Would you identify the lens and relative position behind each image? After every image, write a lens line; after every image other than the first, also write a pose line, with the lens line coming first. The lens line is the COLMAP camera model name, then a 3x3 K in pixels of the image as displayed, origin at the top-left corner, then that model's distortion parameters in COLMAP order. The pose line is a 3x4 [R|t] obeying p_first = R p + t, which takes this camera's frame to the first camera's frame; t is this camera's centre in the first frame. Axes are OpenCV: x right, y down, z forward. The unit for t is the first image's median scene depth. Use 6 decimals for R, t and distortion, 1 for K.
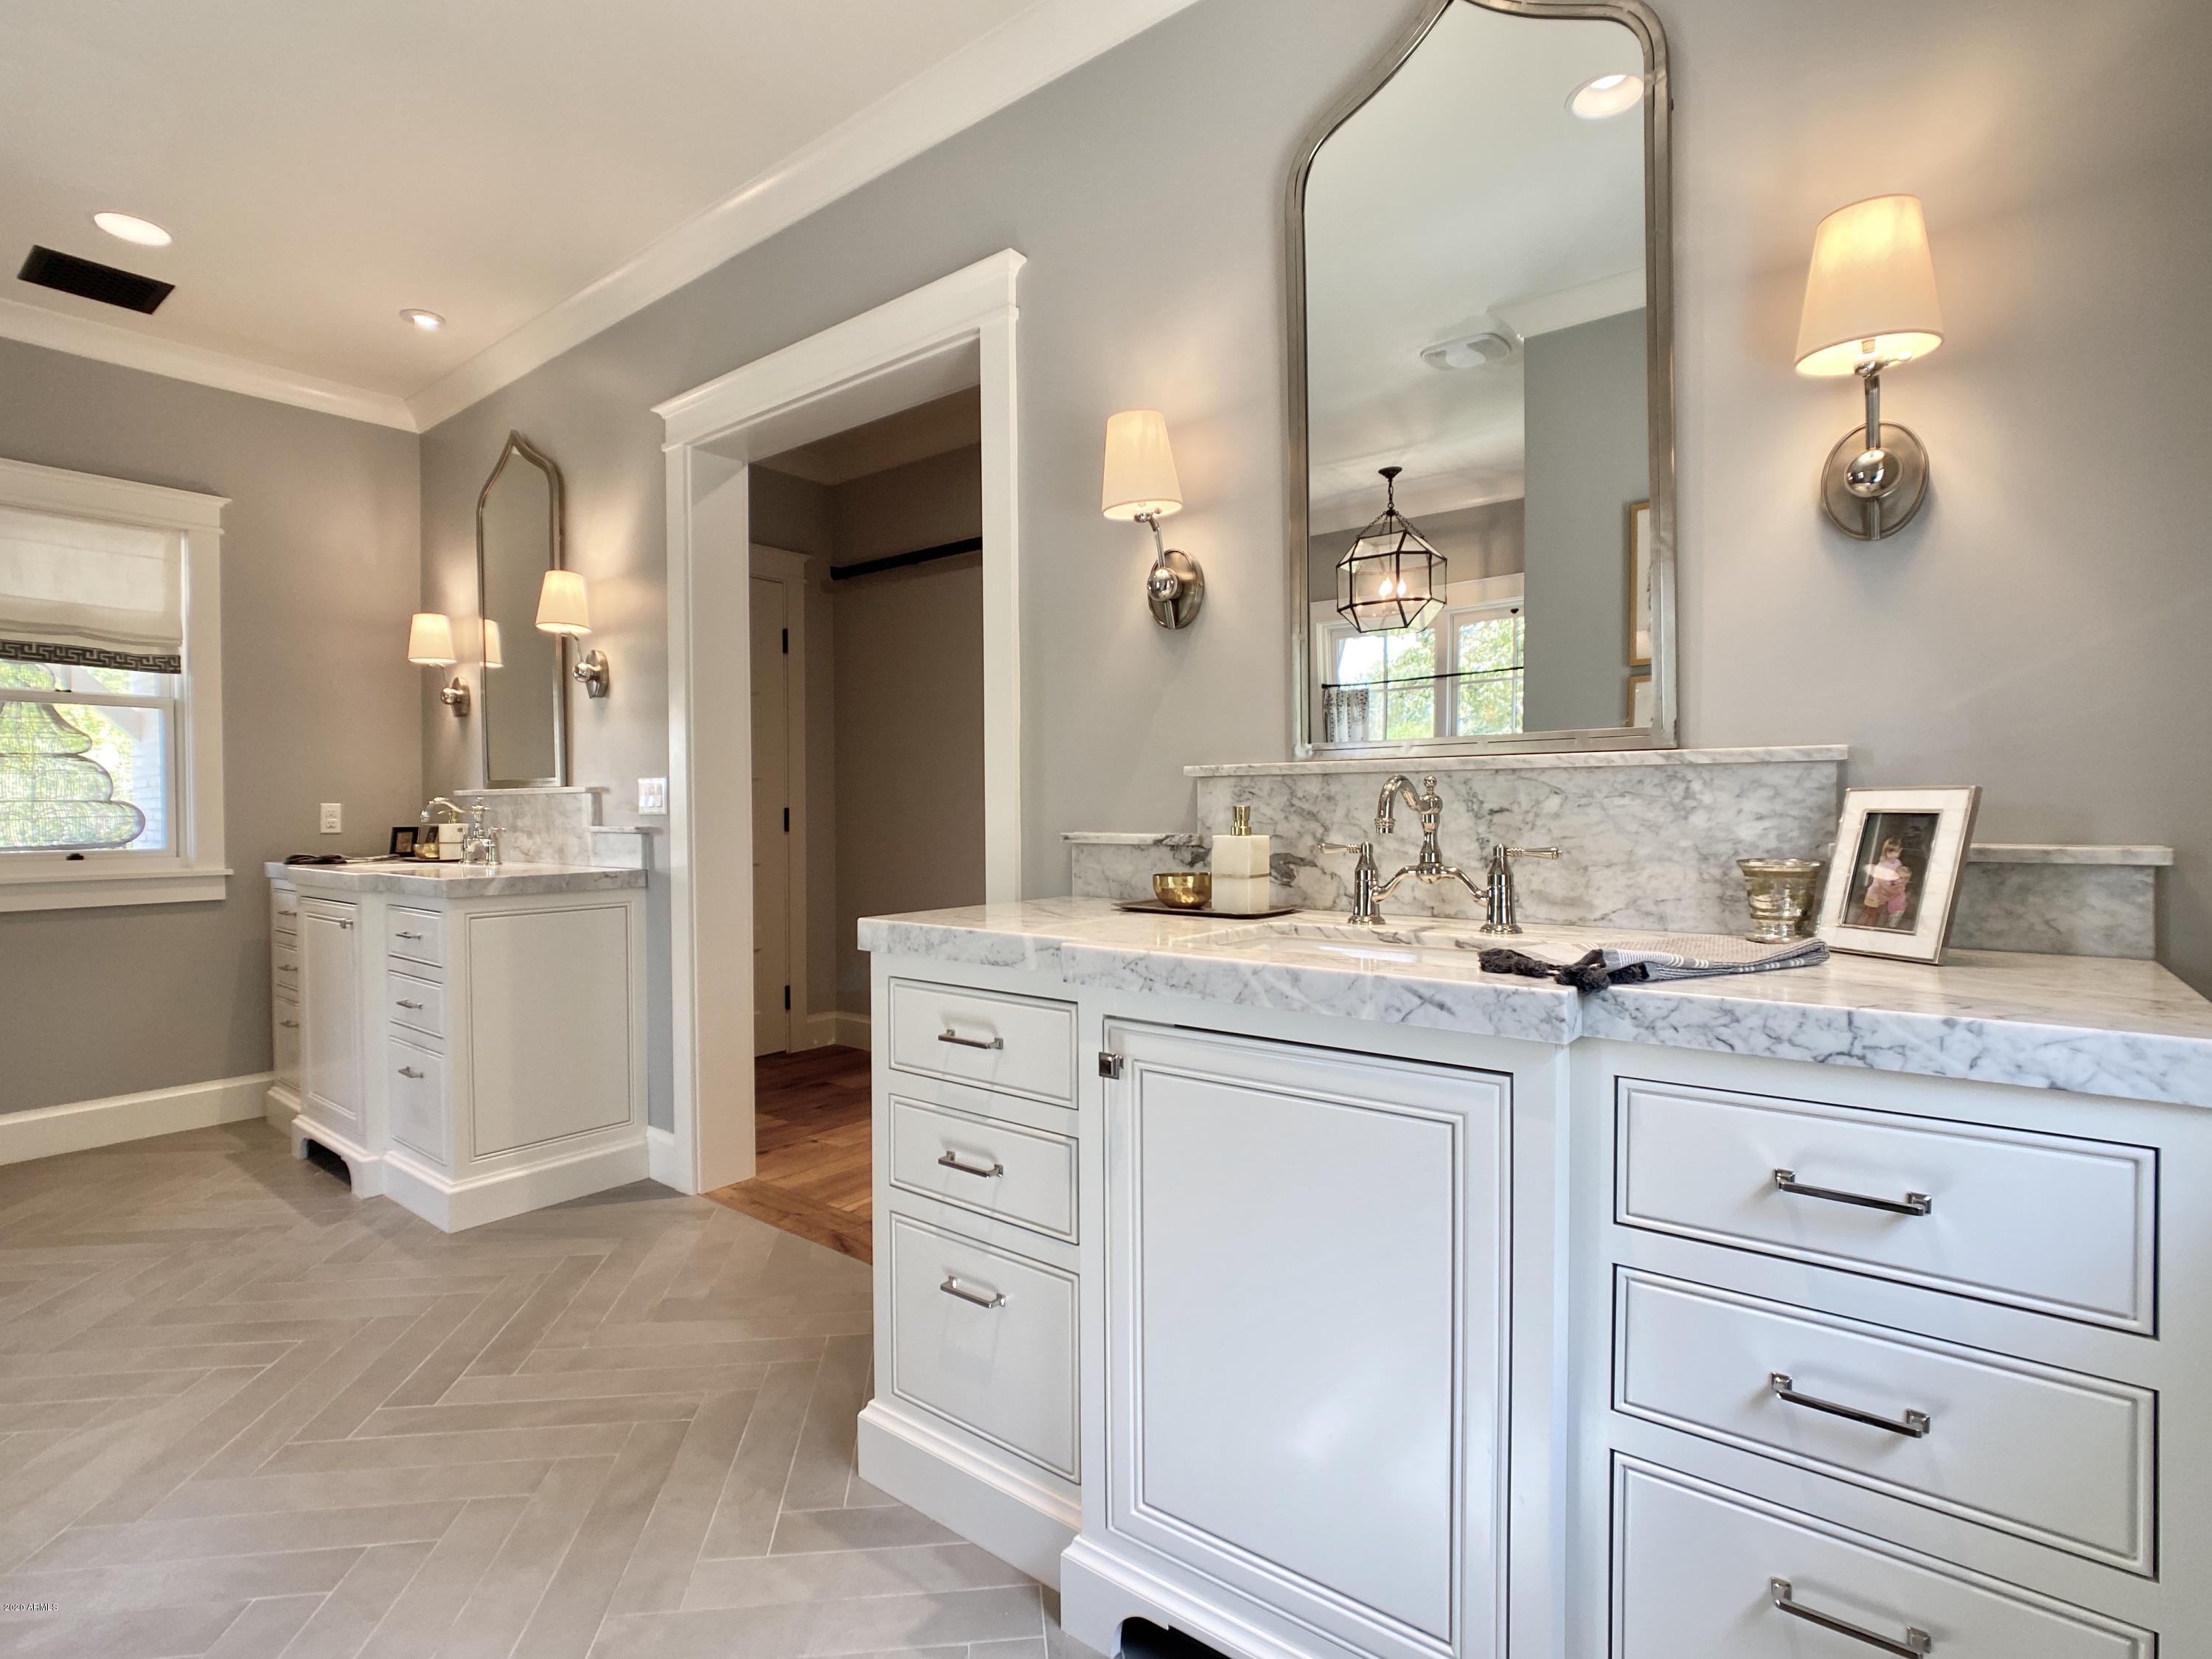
lens RADIAL K [[1091.8, 0, 1109.7], [0, 1091.8, 825.8], [0, 0, 1]] dist [-0.028942, 0.011101]
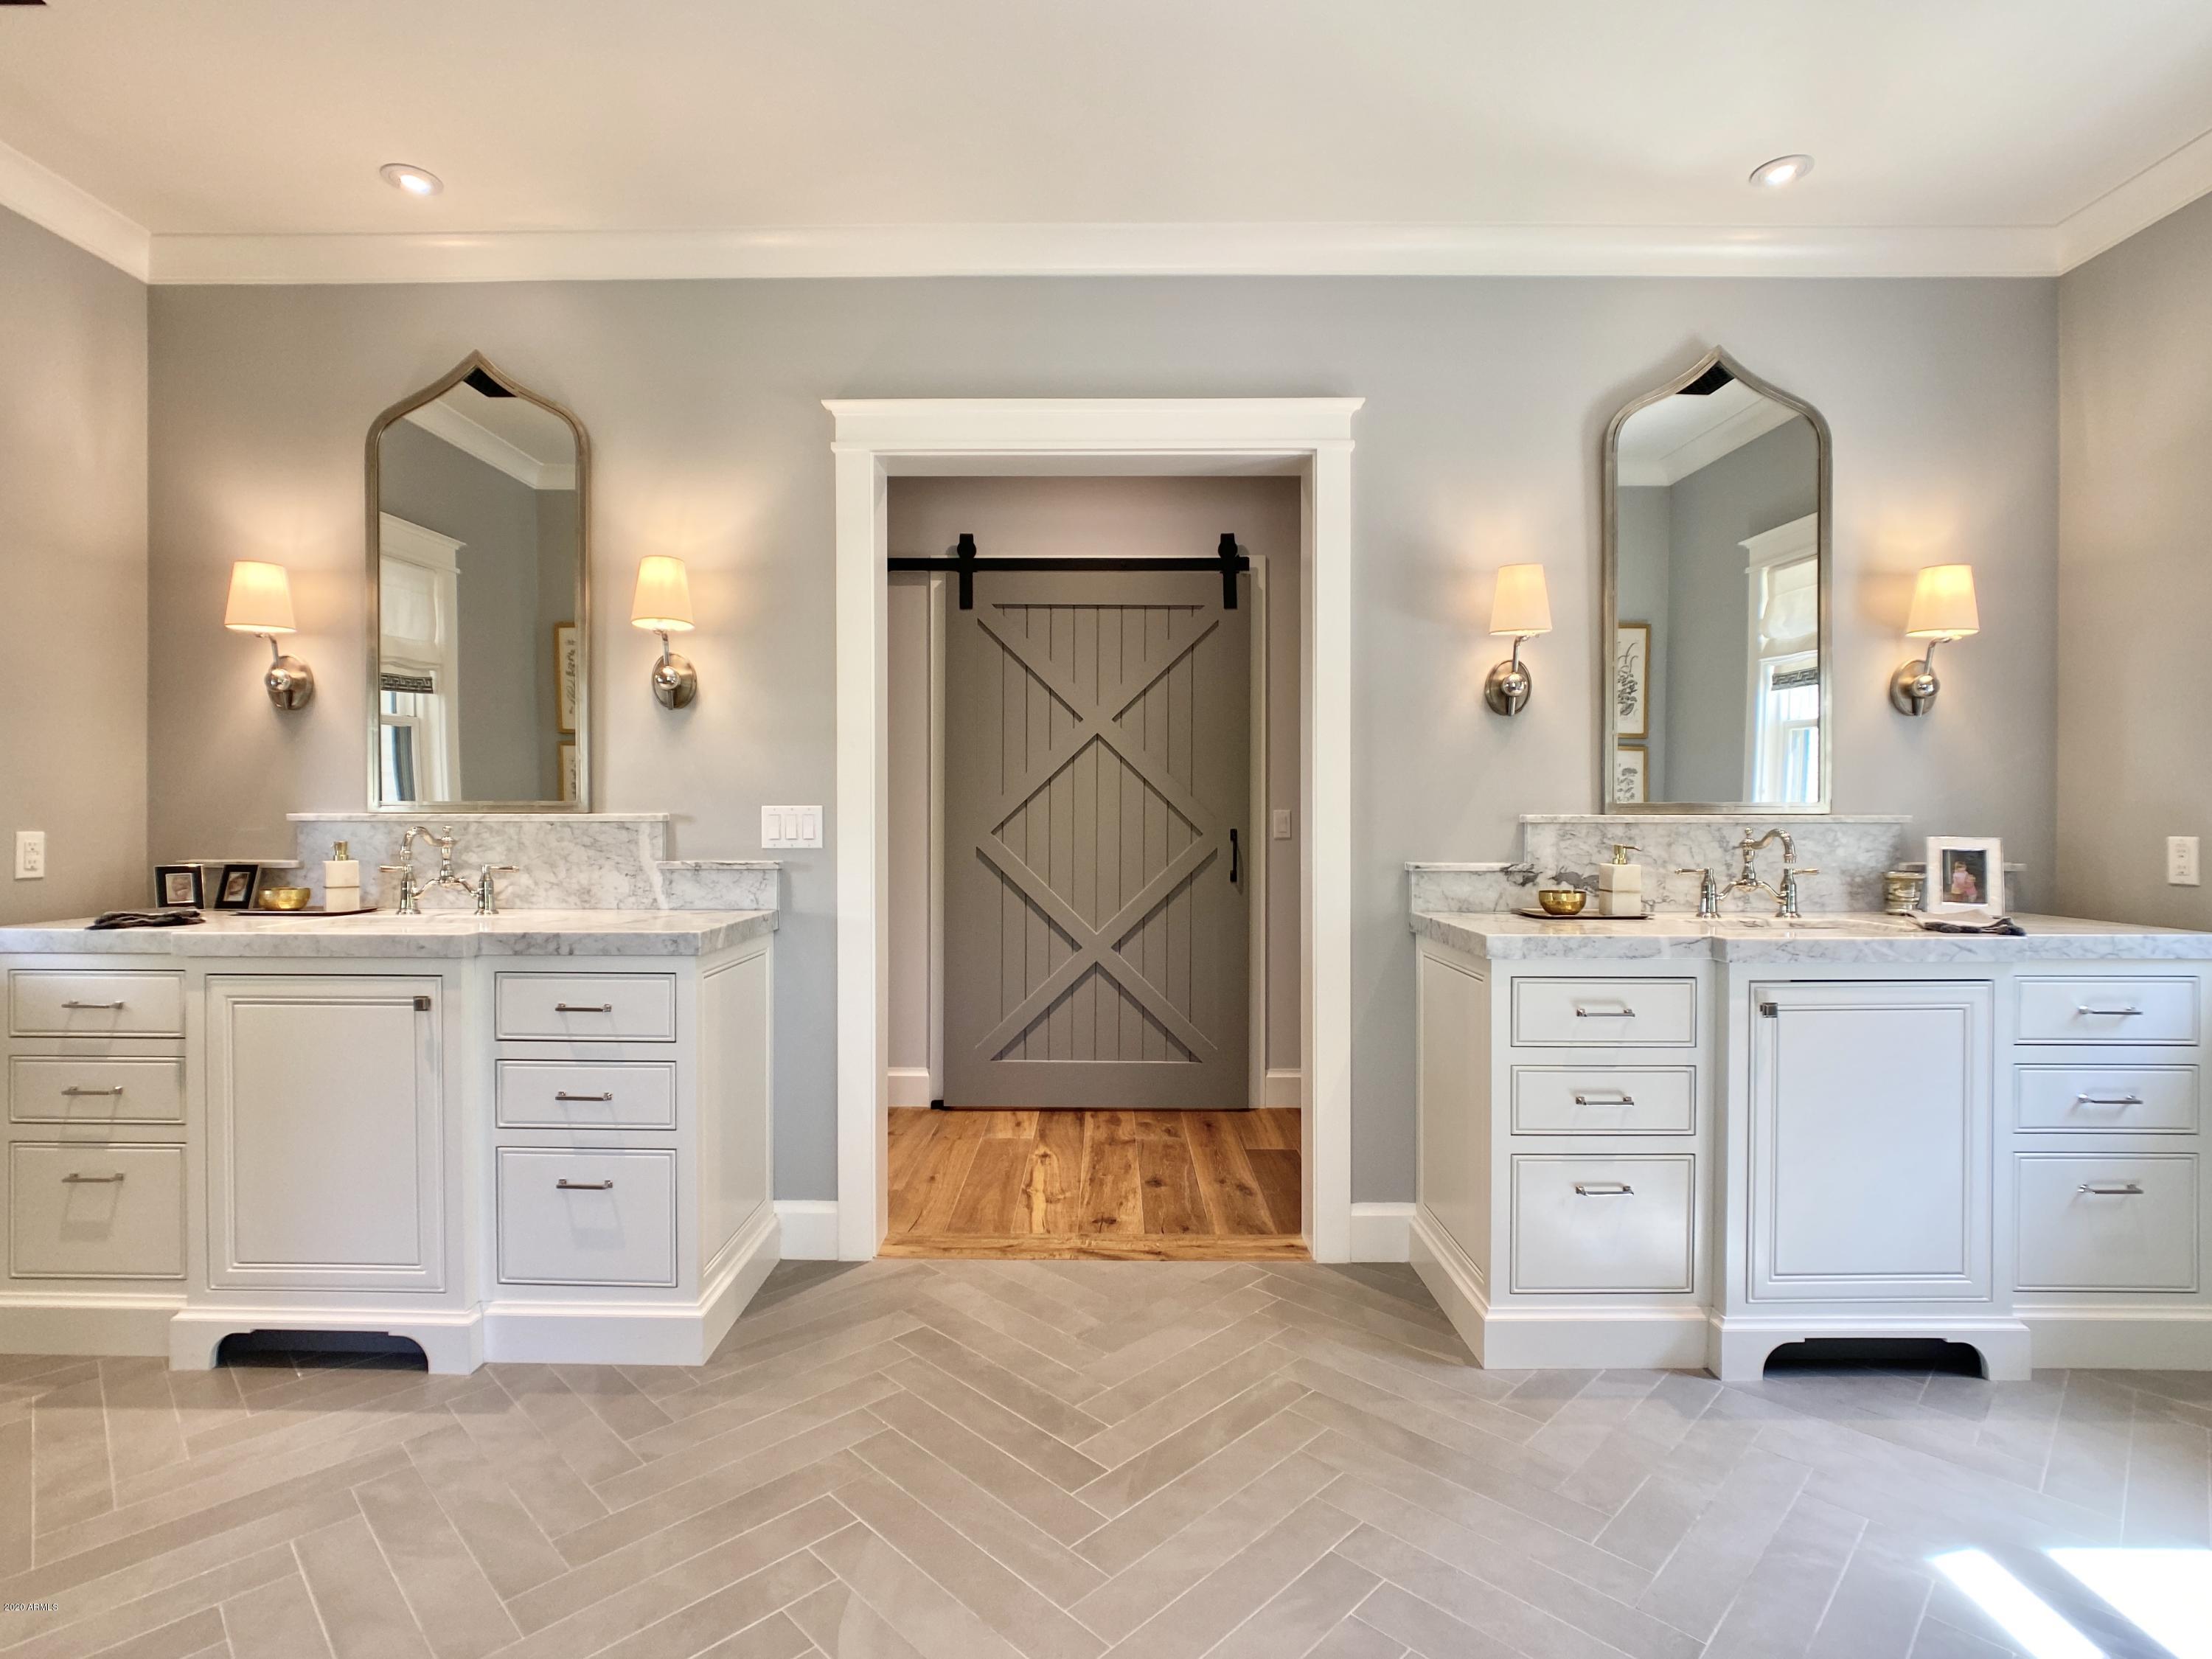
lens RADIAL K [[1091.8, 0, 1096.5], [0, 1091.8, 816.5], [0, 0, 1]] dist [-0.028942, 0.011101]
pose [[0.789703, 0.004760, 0.613471, -1.465454], [0.004689, 0.999894, -0.013794, -0.042803], [-0.613472, 0.013770, 0.789597, 0.272851]]
